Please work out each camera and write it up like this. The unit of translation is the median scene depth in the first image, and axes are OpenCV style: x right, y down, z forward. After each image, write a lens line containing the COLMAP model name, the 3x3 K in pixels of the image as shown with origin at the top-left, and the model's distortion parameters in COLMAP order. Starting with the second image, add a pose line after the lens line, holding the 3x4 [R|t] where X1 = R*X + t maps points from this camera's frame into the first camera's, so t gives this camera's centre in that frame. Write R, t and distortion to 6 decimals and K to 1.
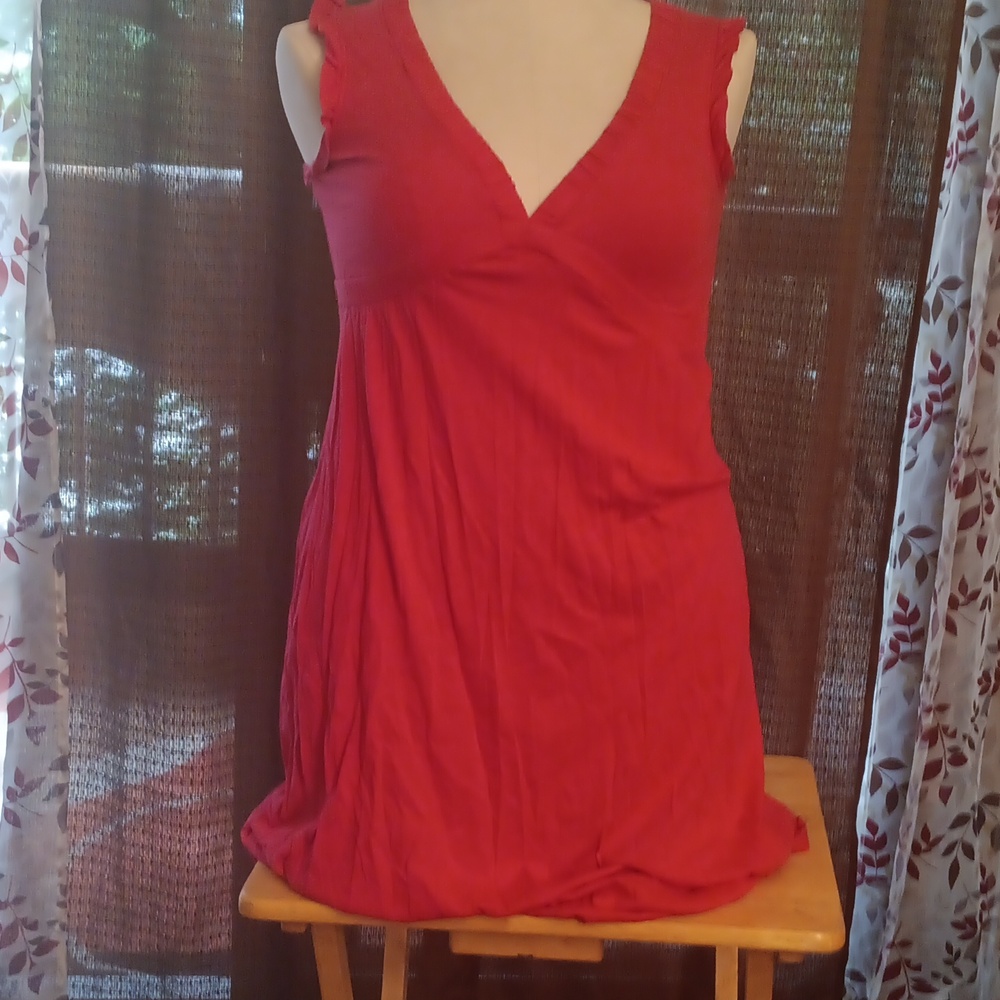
lens RADIAL K [[1689.9, 0, 500.0], [0, 1689.9, 500.0], [0, 0, 1]] dist [-0.001959, 0.232171]
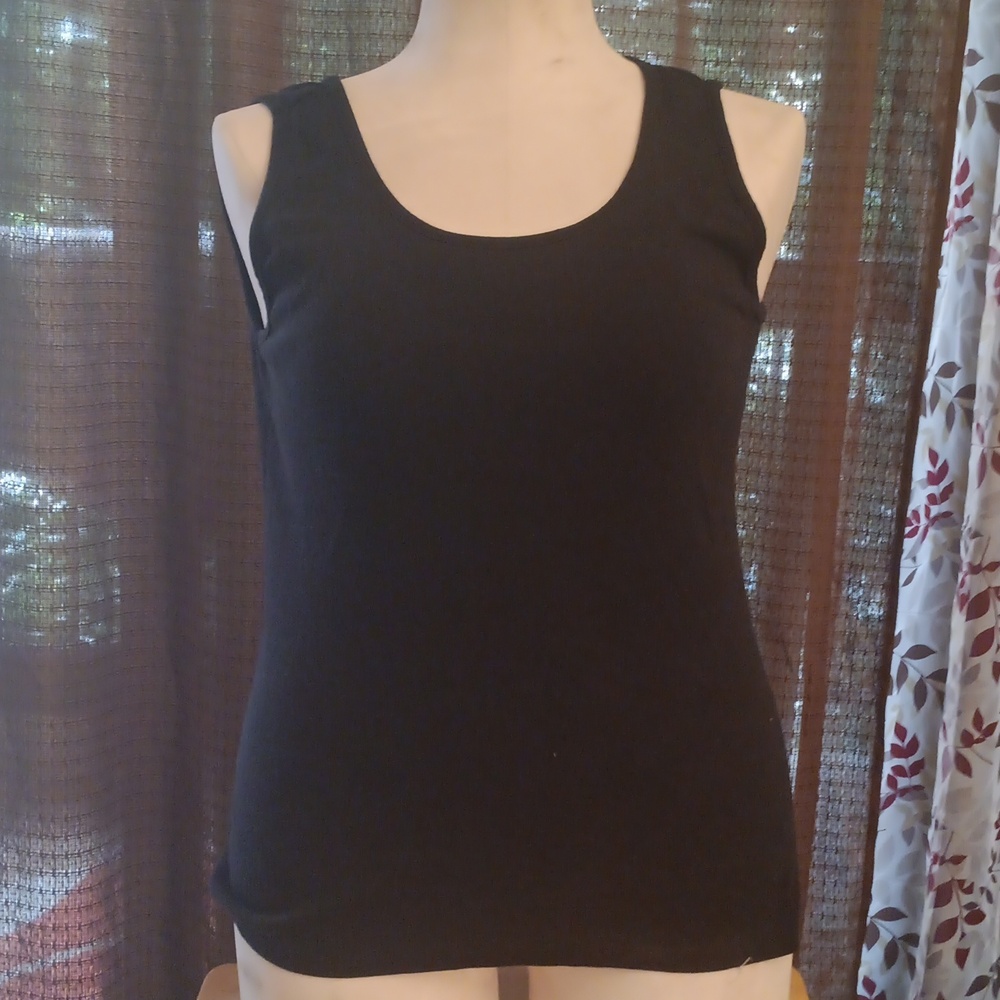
lens RADIAL K [[1689.9, 0, 500.0], [0, 1689.9, 500.0], [0, 0, 1]] dist [-0.001959, 0.232171]
pose [[0.995822, -0.035973, 0.083934, -0.037290], [0.036383, 0.999332, -0.003361, -0.065968], [-0.083757, 0.006400, 0.996466, 0.154095]]
